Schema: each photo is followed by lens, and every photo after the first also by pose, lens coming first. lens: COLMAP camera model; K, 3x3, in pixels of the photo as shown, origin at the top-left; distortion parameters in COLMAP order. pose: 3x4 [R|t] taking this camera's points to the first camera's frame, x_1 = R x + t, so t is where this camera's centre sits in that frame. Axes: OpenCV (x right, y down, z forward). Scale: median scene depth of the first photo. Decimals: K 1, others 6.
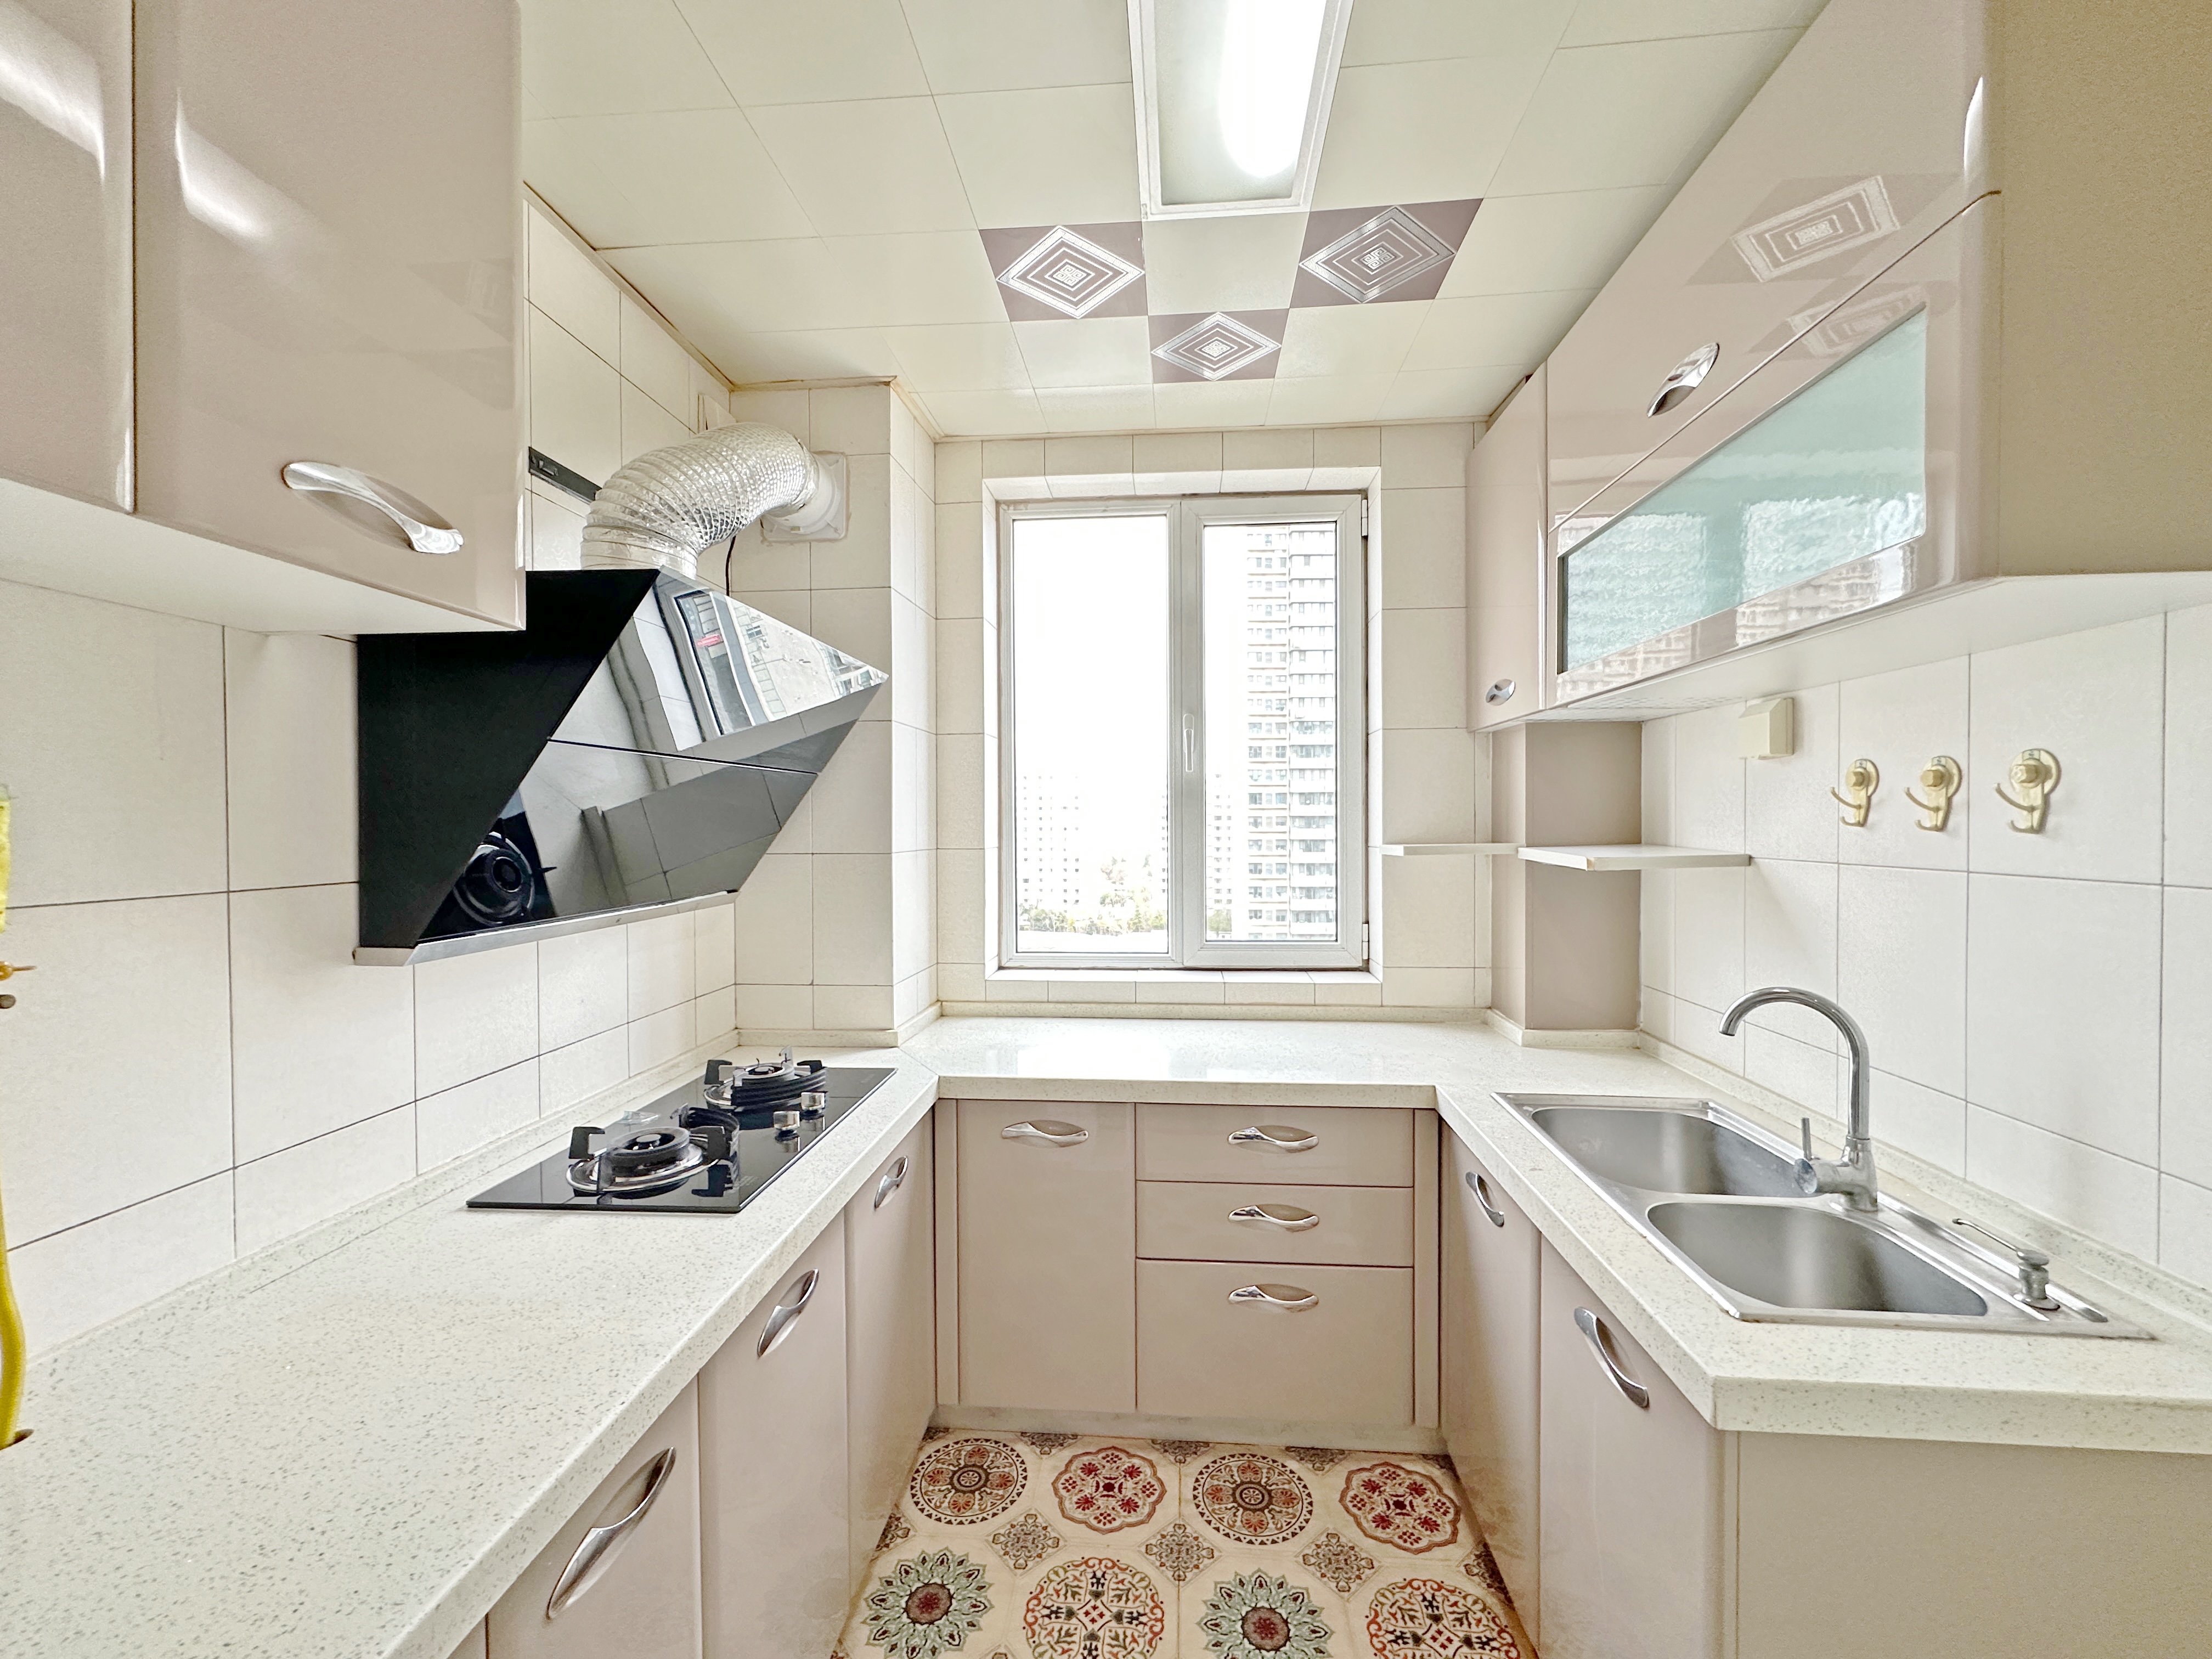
lens RADIAL K [[883.8, 0, 1106.0], [0, 883.8, 829.5], [0, 0, 1]] dist [-0.001474, -0.000142]
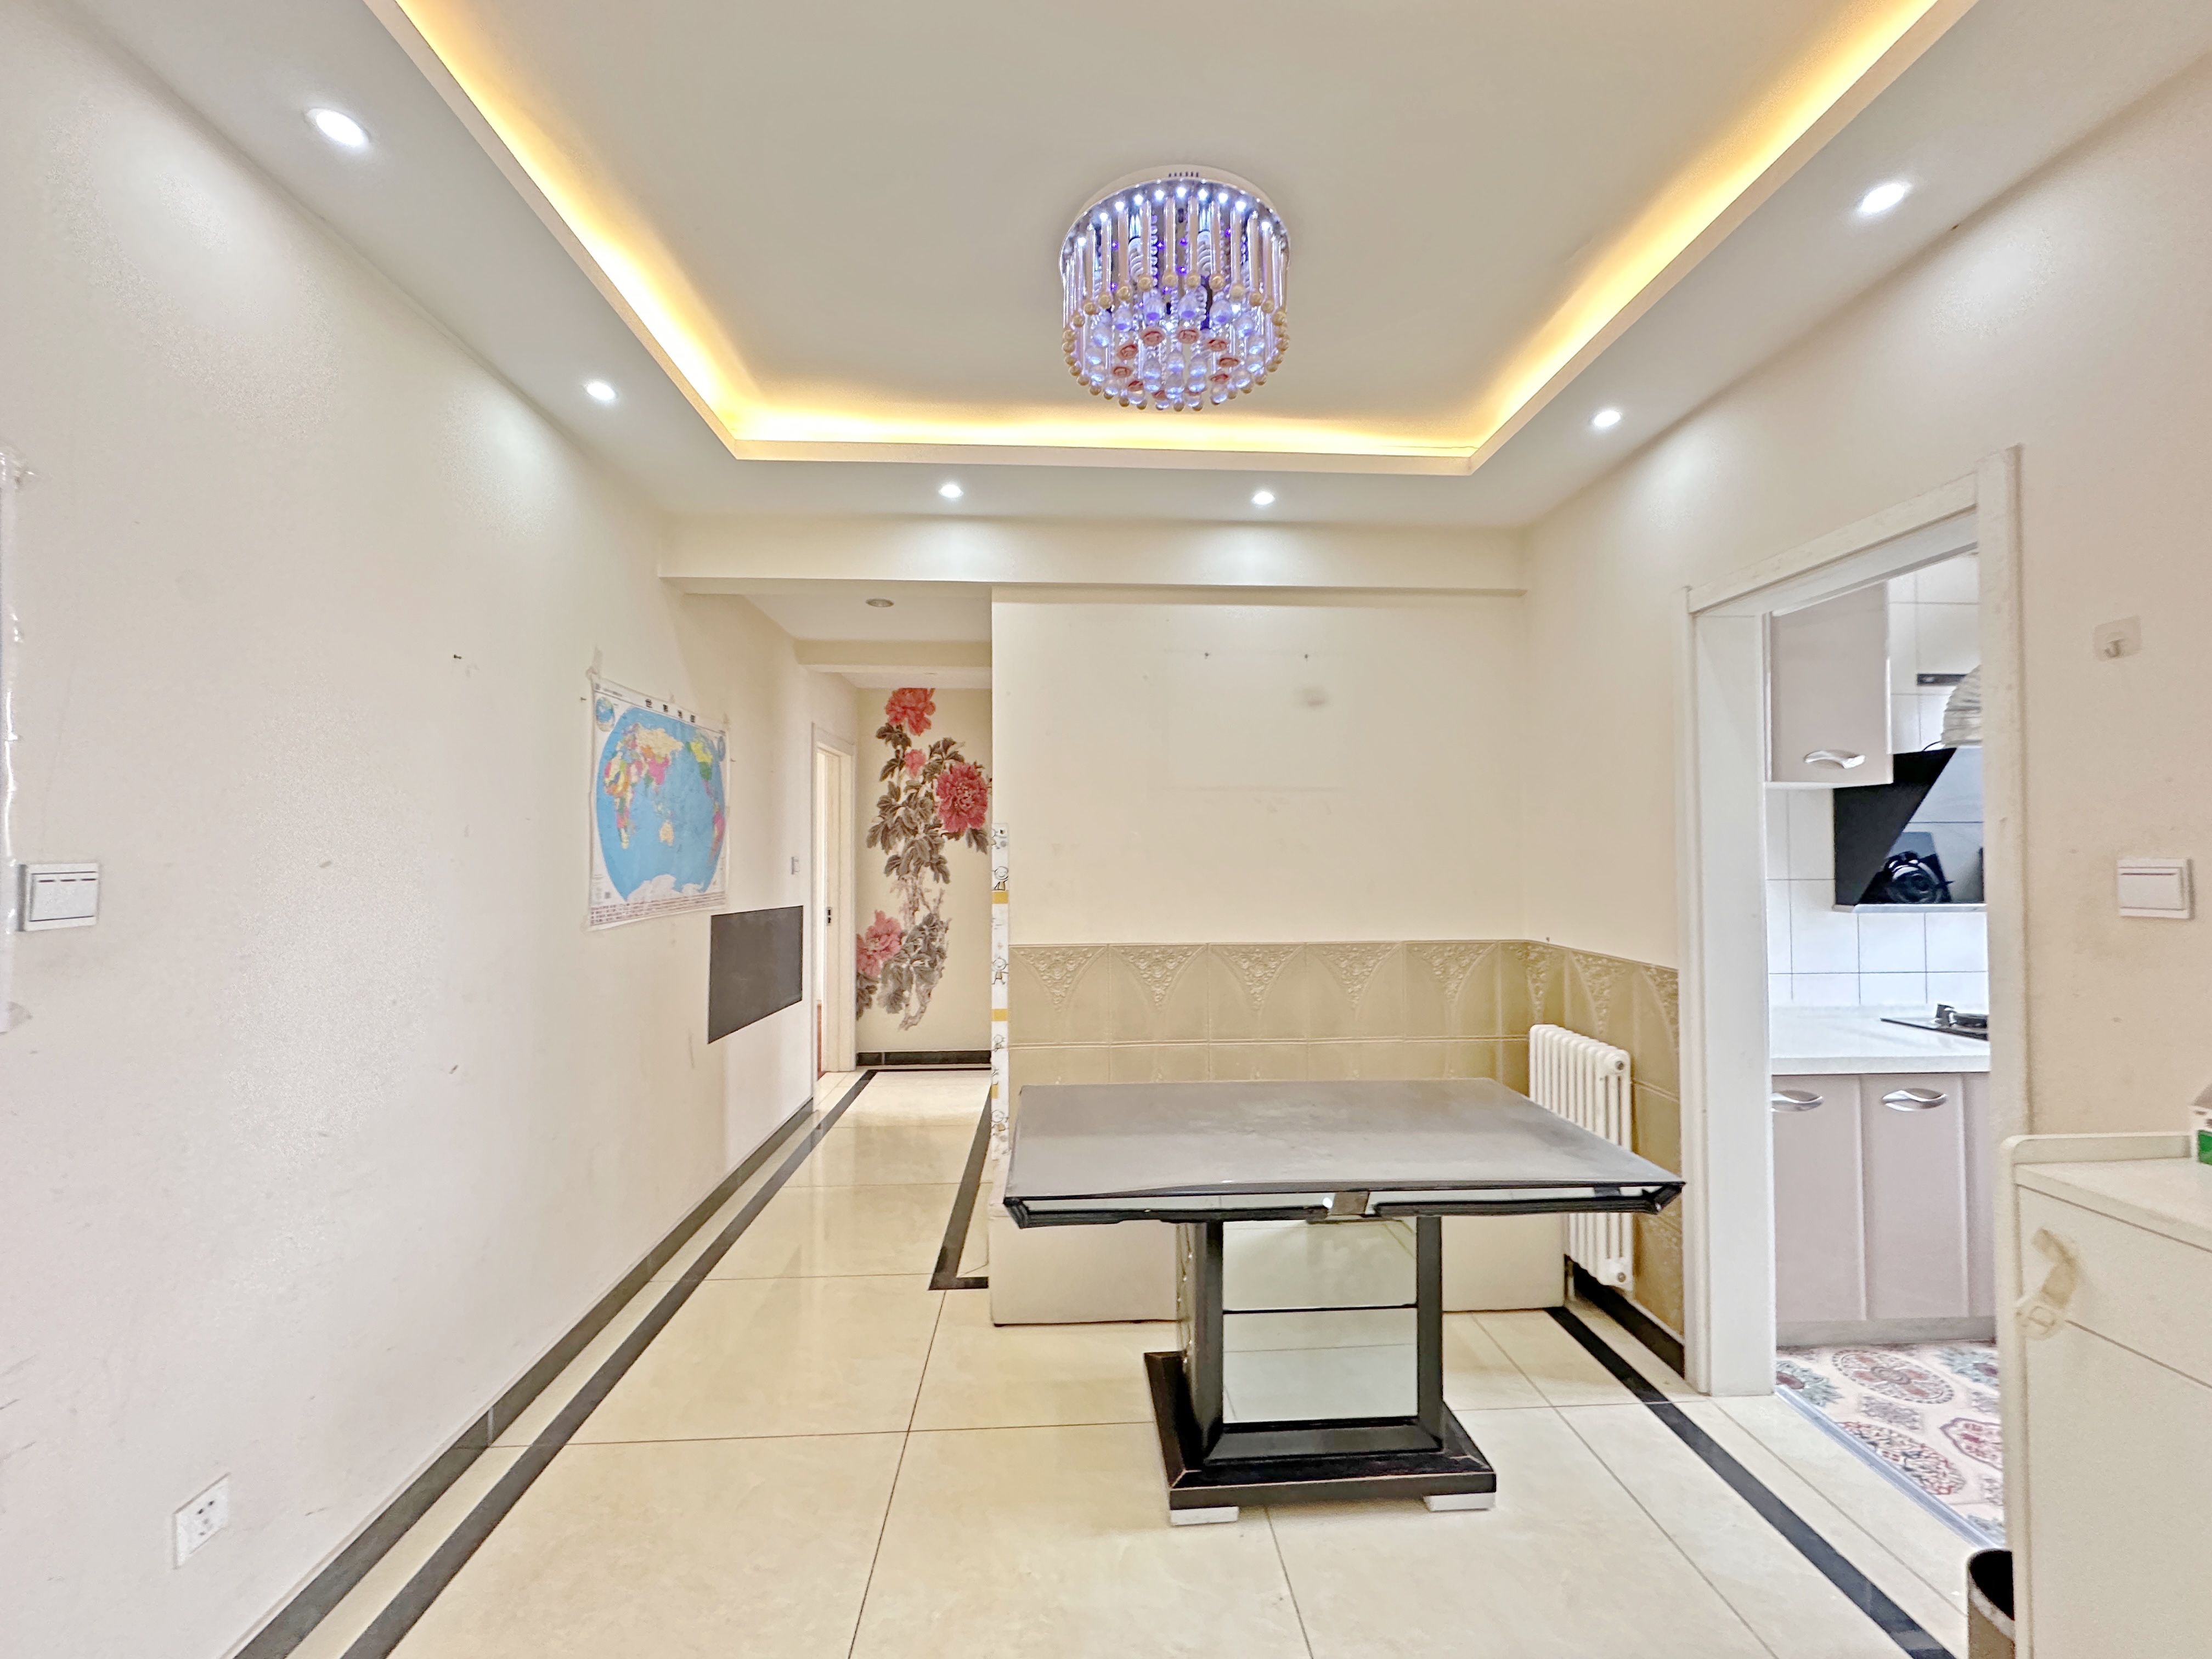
lens RADIAL K [[883.8, 0, 1106.0], [0, 883.8, 829.5], [0, 0, 1]] dist [-0.001474, -0.000142]
pose [[0.143115, -0.023928, -0.989417, 1.338871], [-0.010722, 0.999612, -0.025725, 0.005520], [0.989648, 0.014290, 0.142803, -1.407737]]
